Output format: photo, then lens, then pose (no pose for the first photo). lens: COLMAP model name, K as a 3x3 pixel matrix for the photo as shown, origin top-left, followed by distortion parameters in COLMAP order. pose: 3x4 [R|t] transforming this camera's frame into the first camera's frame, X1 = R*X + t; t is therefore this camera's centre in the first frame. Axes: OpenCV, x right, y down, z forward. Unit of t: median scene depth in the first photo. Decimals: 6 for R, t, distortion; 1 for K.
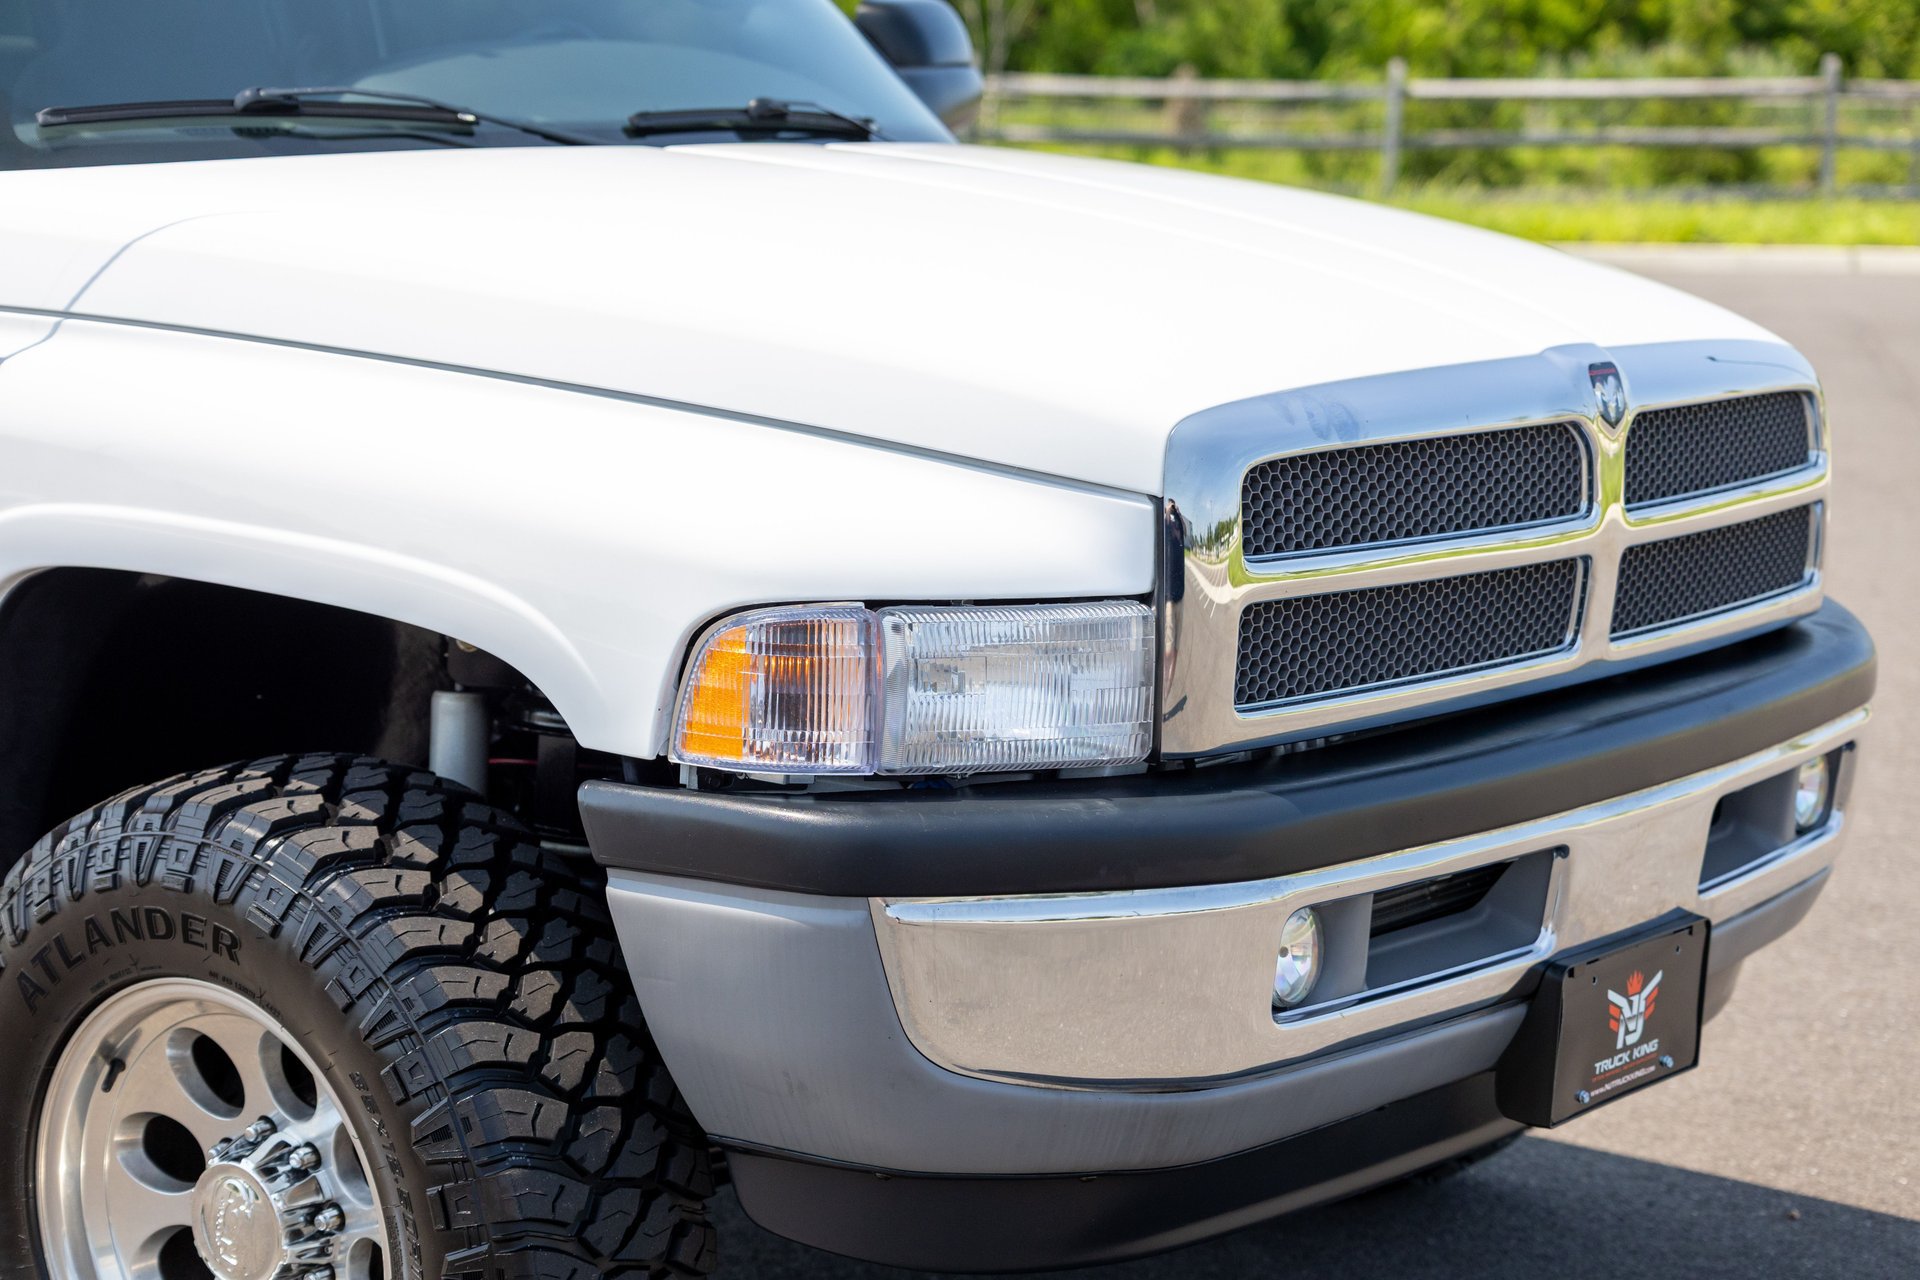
lens RADIAL K [[3778.8, 0, 962.2], [0, 3778.8, 608.3], [0, 0, 1]] dist [0.007670, 0.031446]
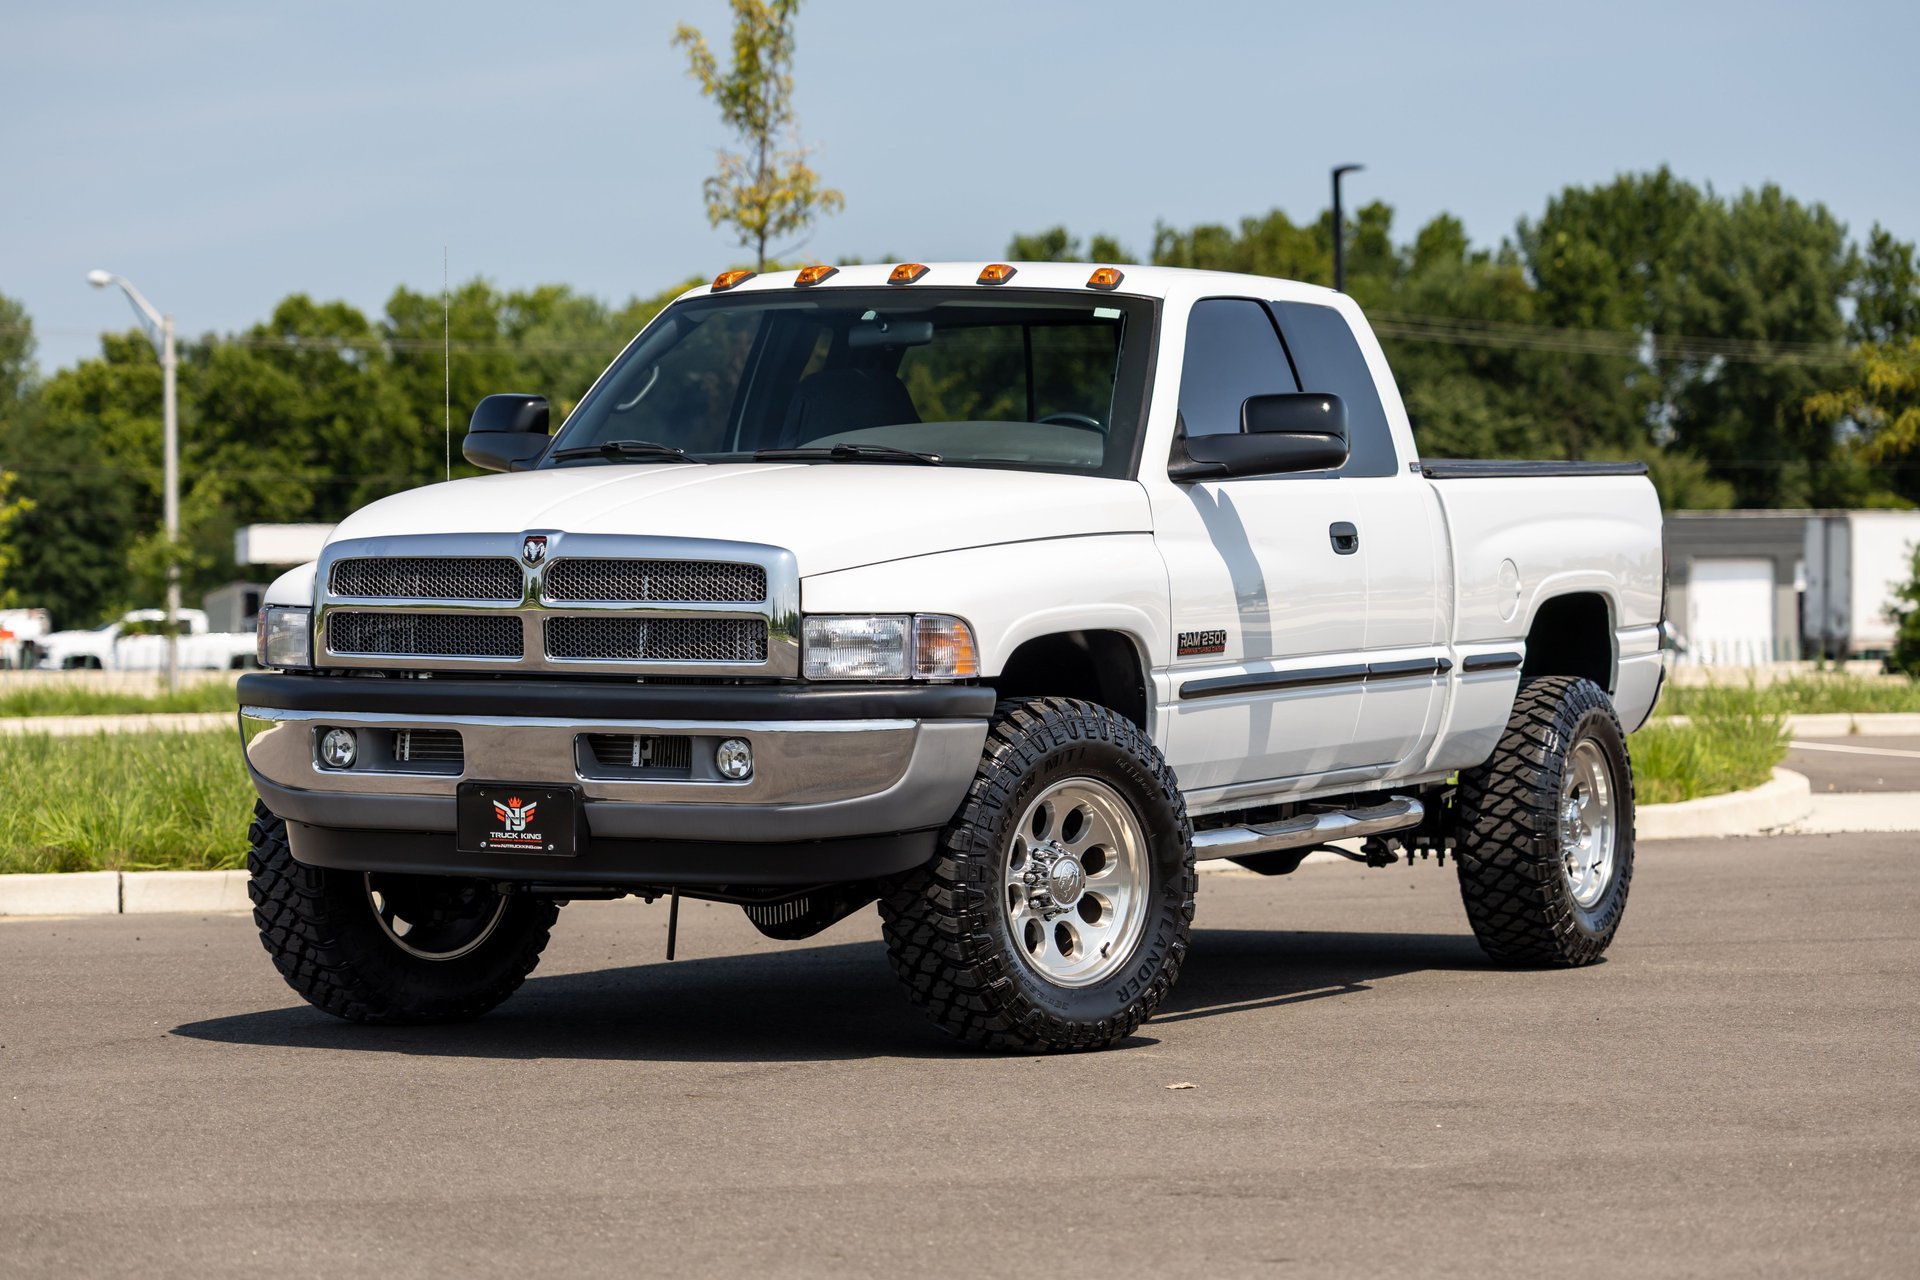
lens RADIAL K [[5930.7, 0, 963.4], [0, 5930.7, 634.7], [0, 0, 1]] dist [-0.209200, 0.810025]
pose [[0.210982, 0.001512, -0.977489, 4.099738], [-0.146782, 0.988709, -0.030152, 0.072476], [0.966407, 0.149839, 0.208822, 0.537466]]
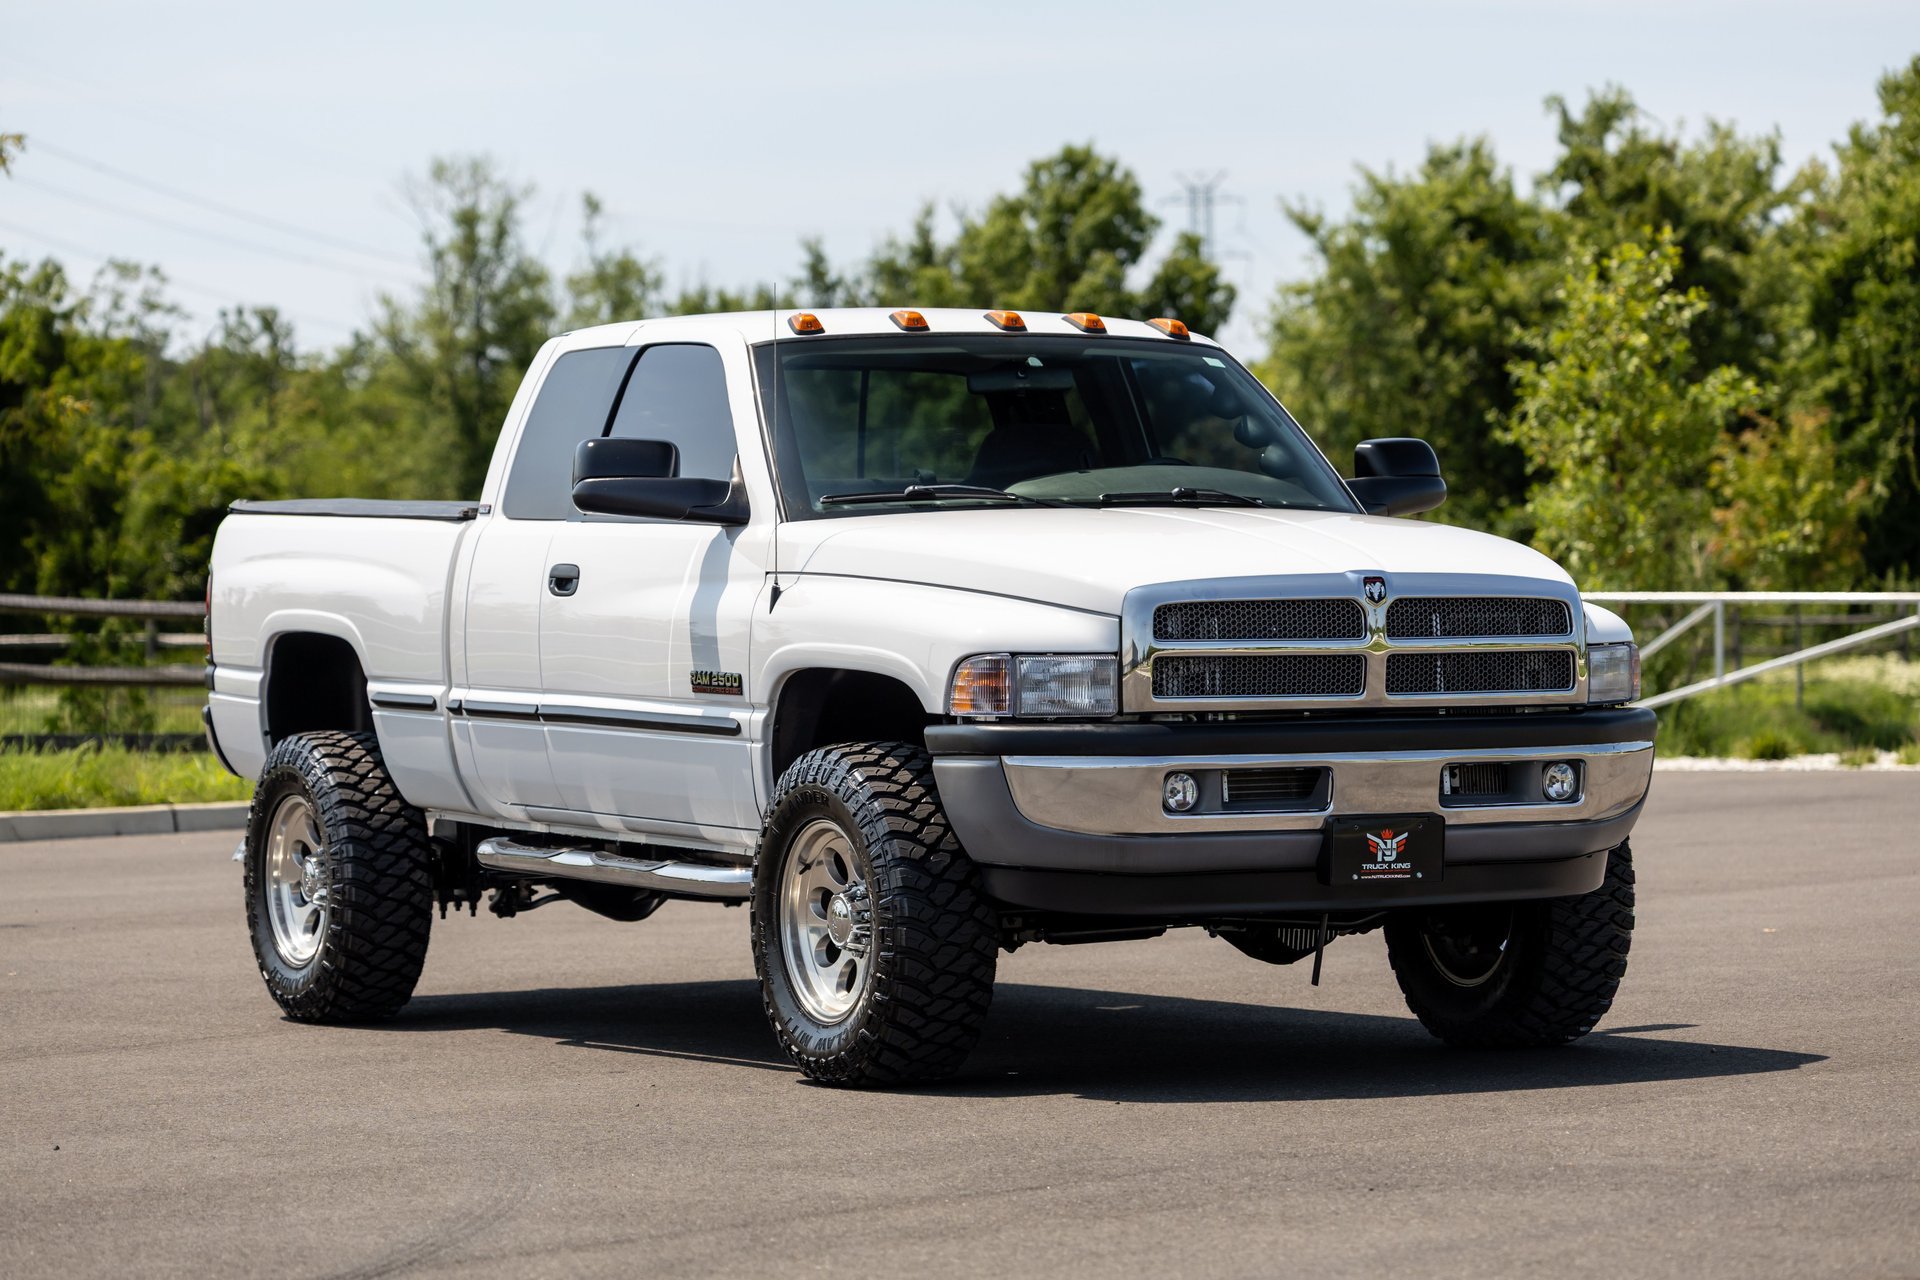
lens RADIAL K [[6528.7, 0, 959.3], [0, 6528.7, 640.7], [0, 0, 1]] dist [-0.092554, -1.154688]
pose [[0.905356, -0.021964, -0.424085, 1.831173], [-0.036743, 0.990865, -0.129759, 0.568538], [0.423061, 0.133060, 0.896278, -3.071679]]
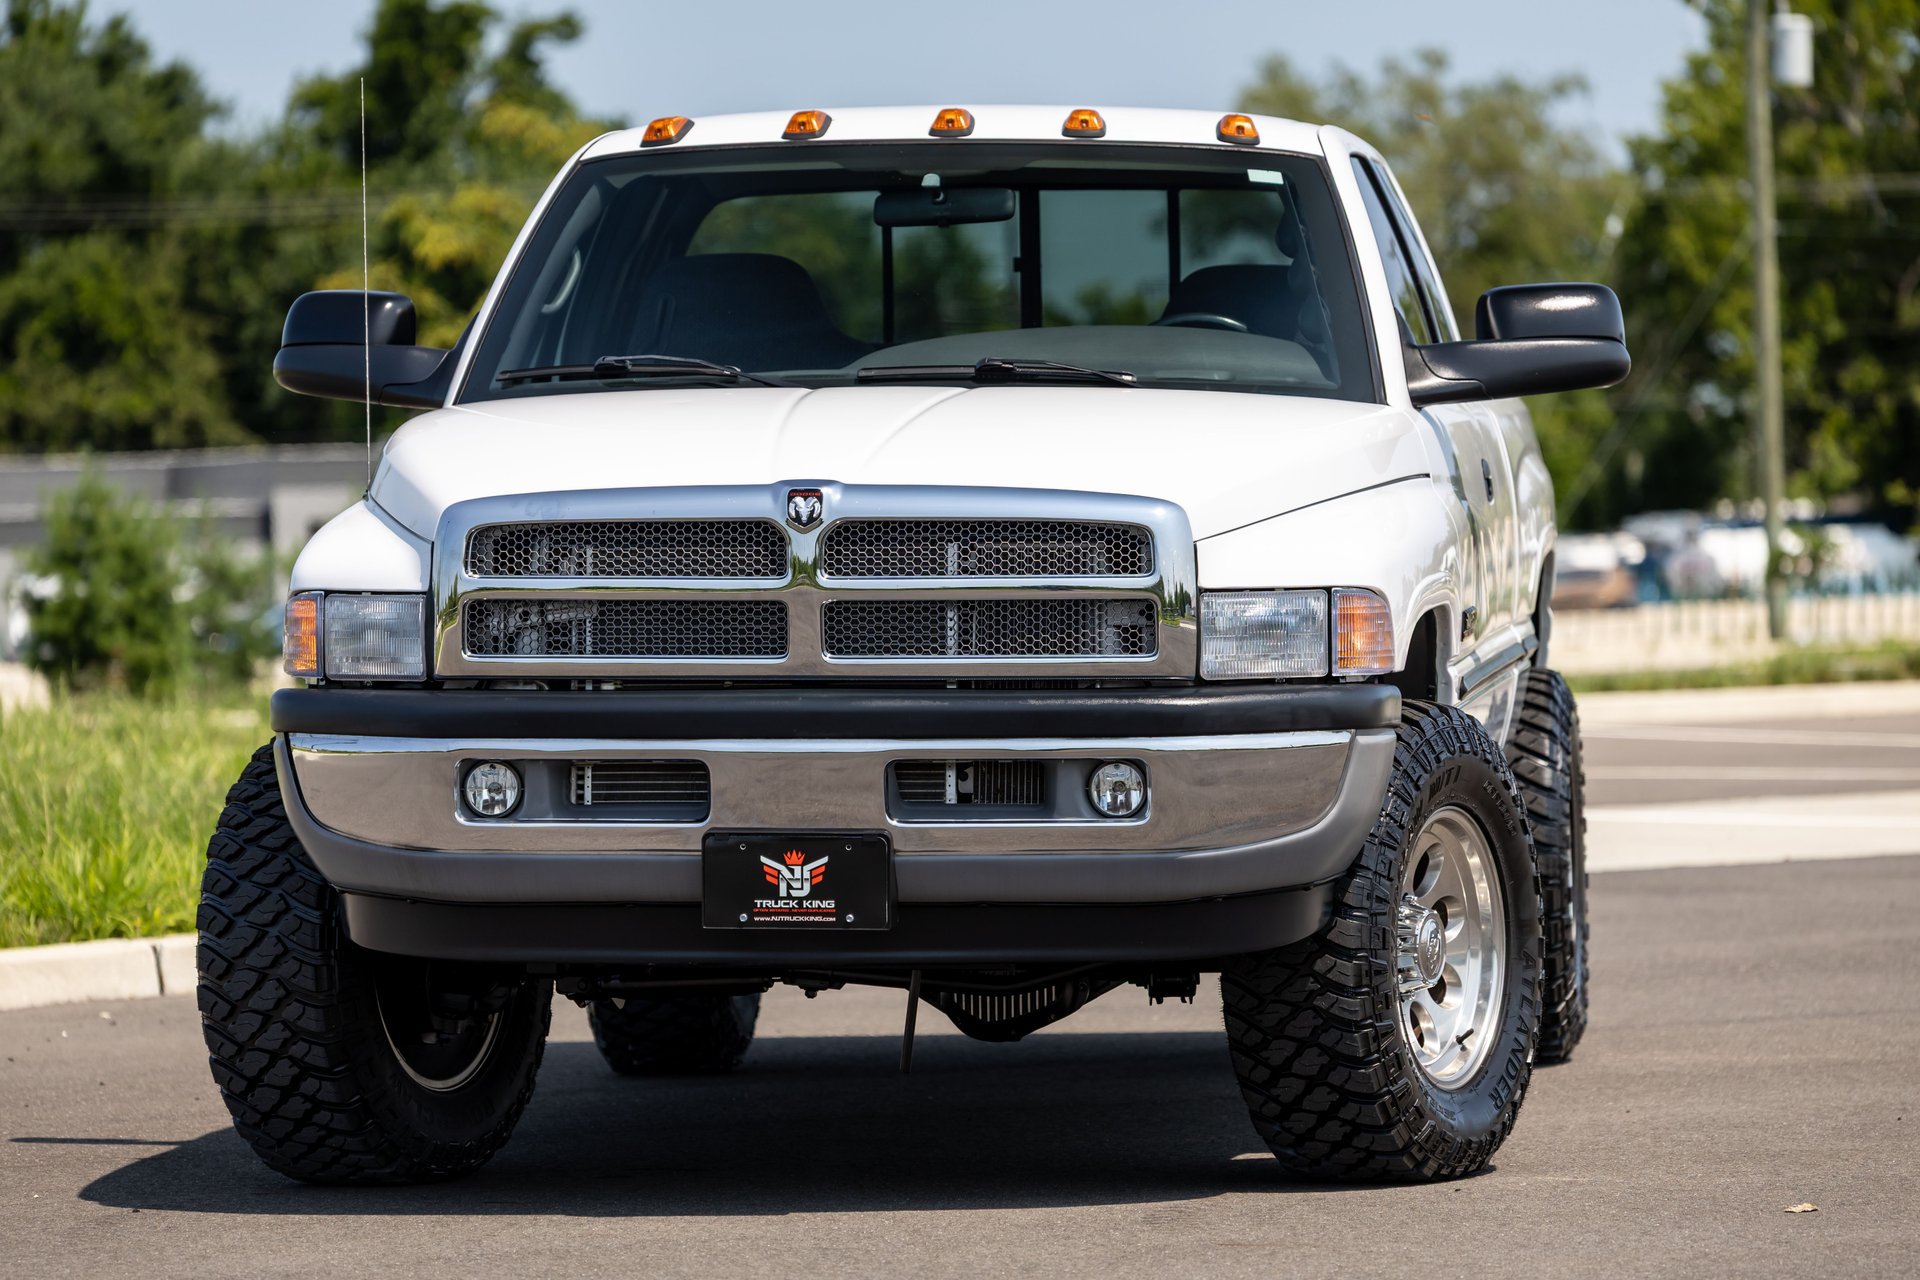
lens RADIAL K [[9073.8, 0, 962.3], [0, 9073.8, 637.4], [0, 0, 1]] dist [0.171770, 6.389962]
pose [[0.509833, -0.004954, -0.860259, 3.981791], [-0.112029, 0.991086, -0.072101, 0.307845], [0.852948, 0.133133, 0.504733, -1.055905]]
